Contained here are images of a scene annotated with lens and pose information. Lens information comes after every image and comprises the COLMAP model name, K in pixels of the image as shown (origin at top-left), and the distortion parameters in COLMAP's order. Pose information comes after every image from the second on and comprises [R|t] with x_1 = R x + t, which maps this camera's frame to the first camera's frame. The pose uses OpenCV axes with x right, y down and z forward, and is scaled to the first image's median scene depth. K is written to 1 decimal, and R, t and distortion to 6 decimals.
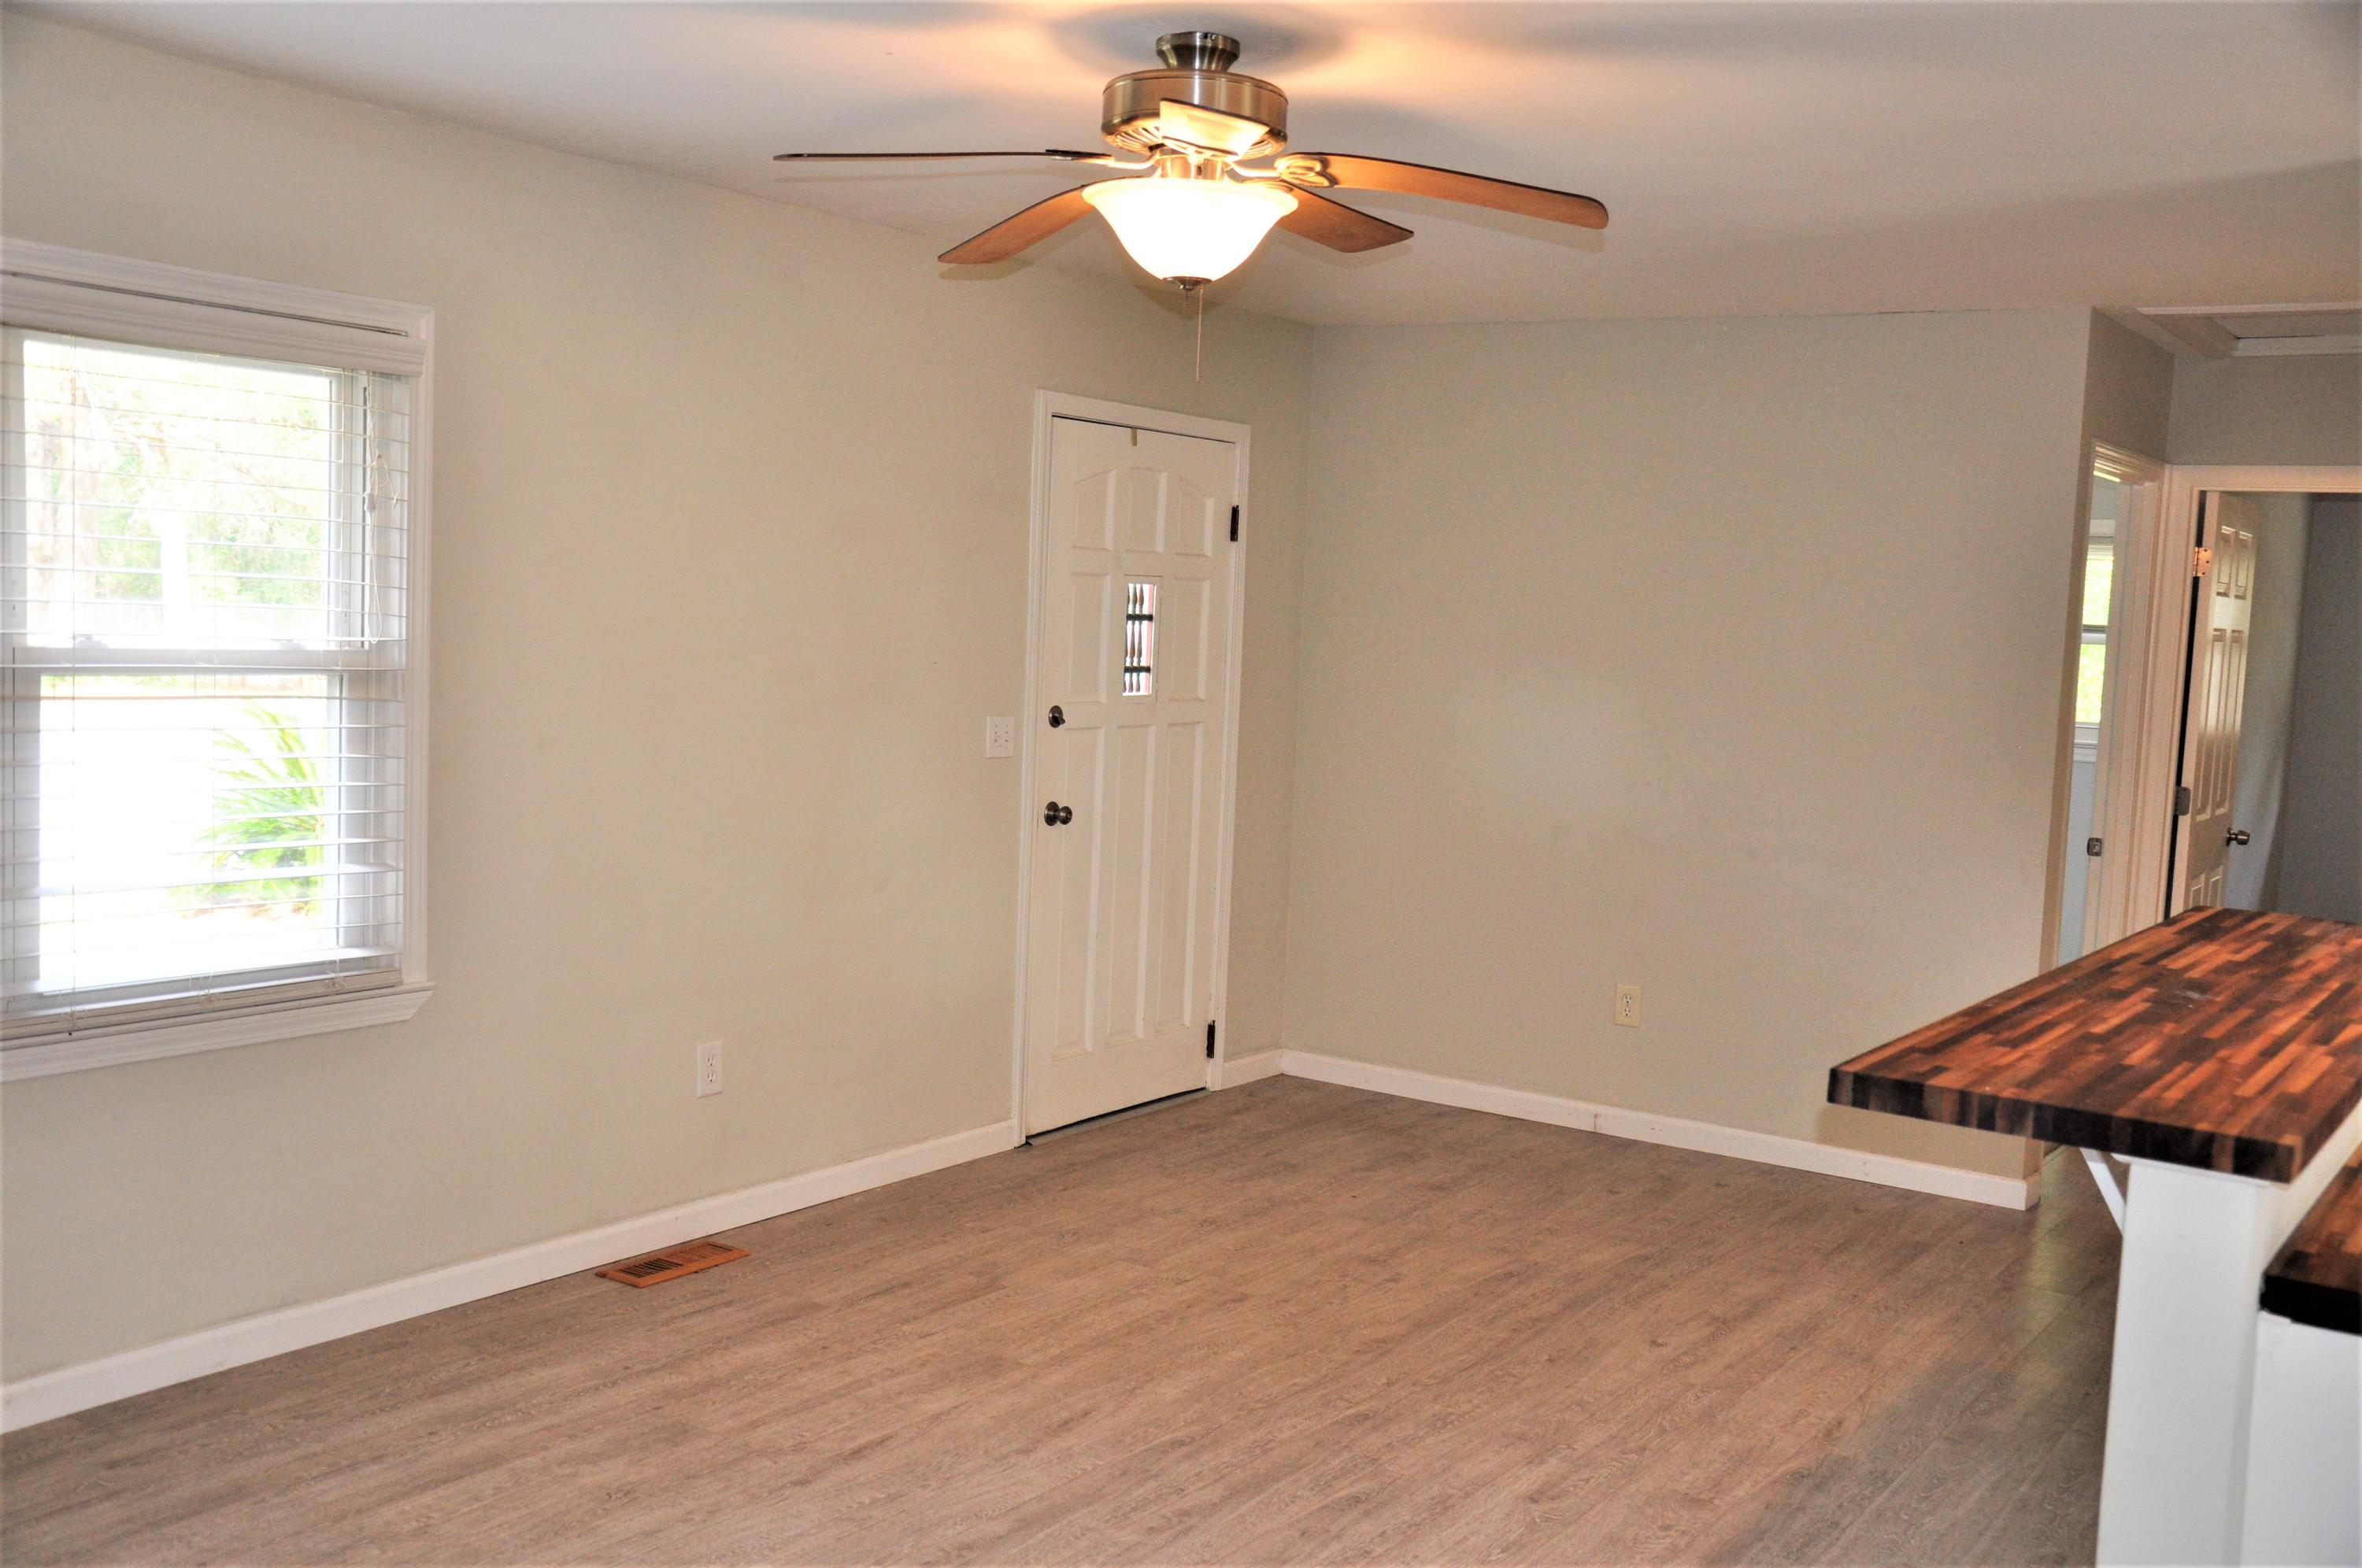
lens RADIAL K [[2265.1, 0, 1211.6], [0, 2265.1, 844.0], [0, 0, 1]] dist [-0.070802, 0.191083]
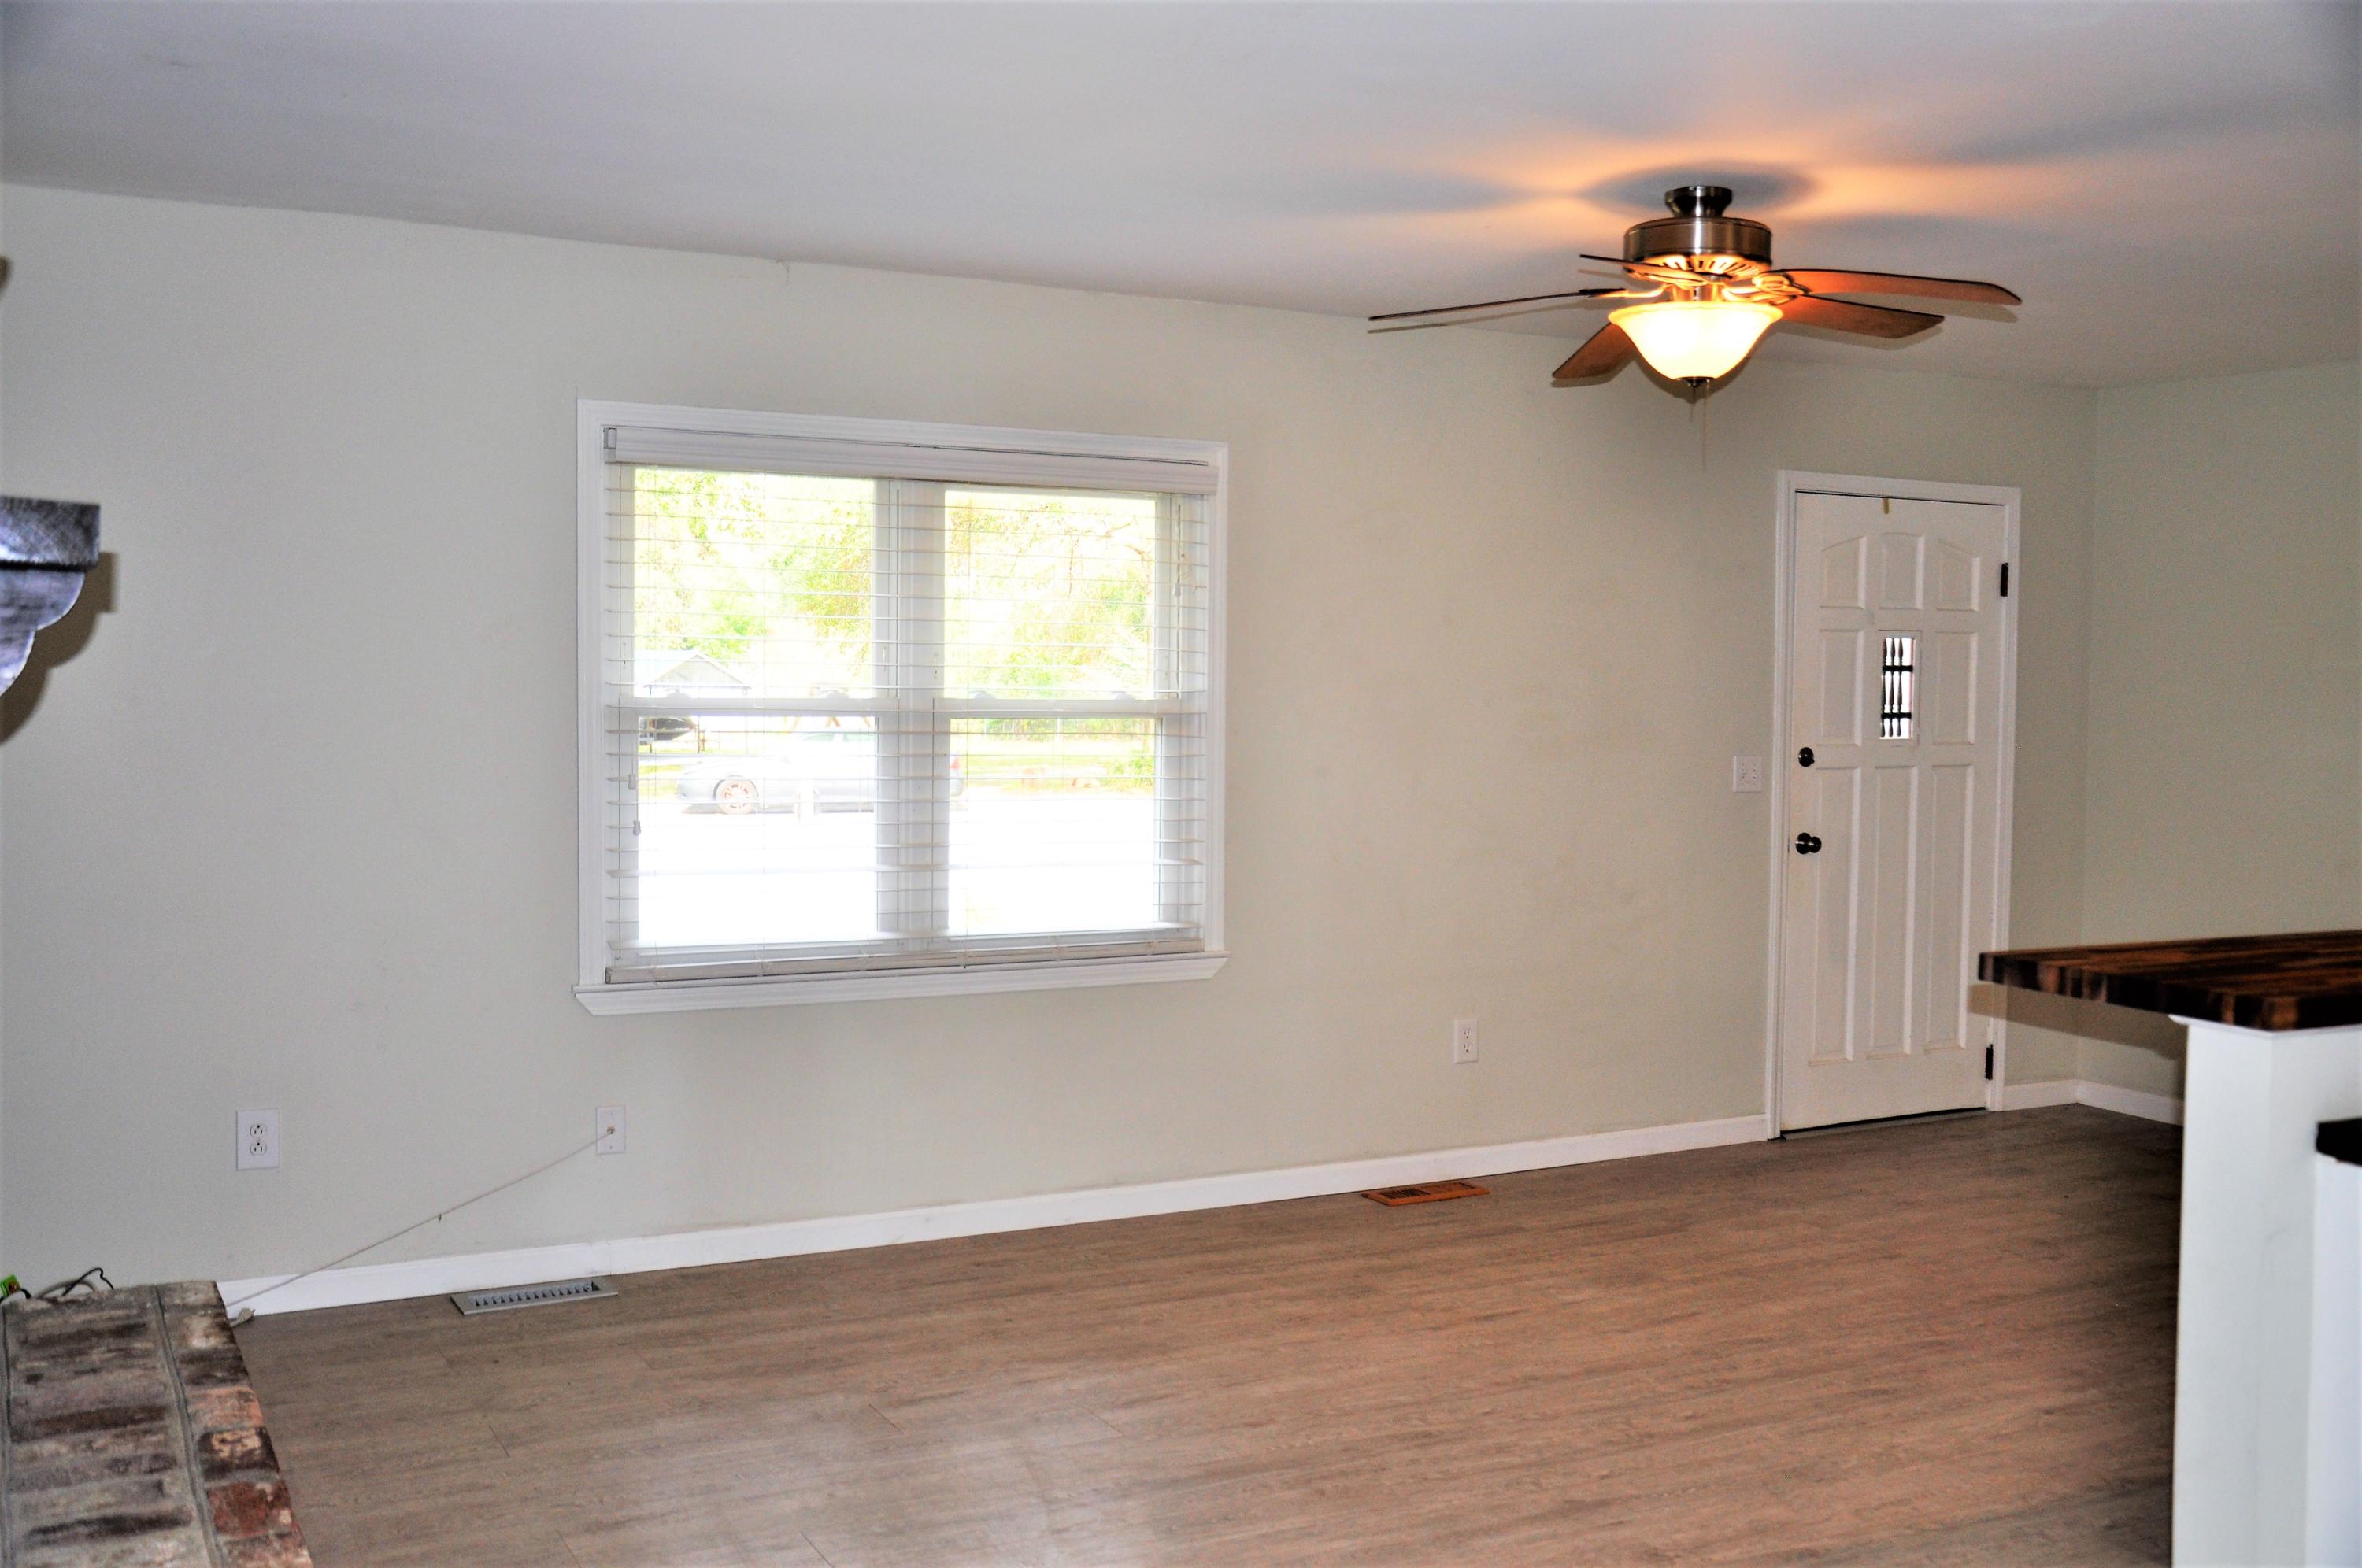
lens RADIAL K [[2265.1, 0, 1211.6], [0, 2265.1, 844.0], [0, 0, 1]] dist [-0.070802, 0.191083]
pose [[0.891221, 0.000346, -0.453569, 0.257083], [-0.019895, 0.999067, -0.038330, 0.052410], [0.453133, 0.043184, 0.890396, -0.193583]]
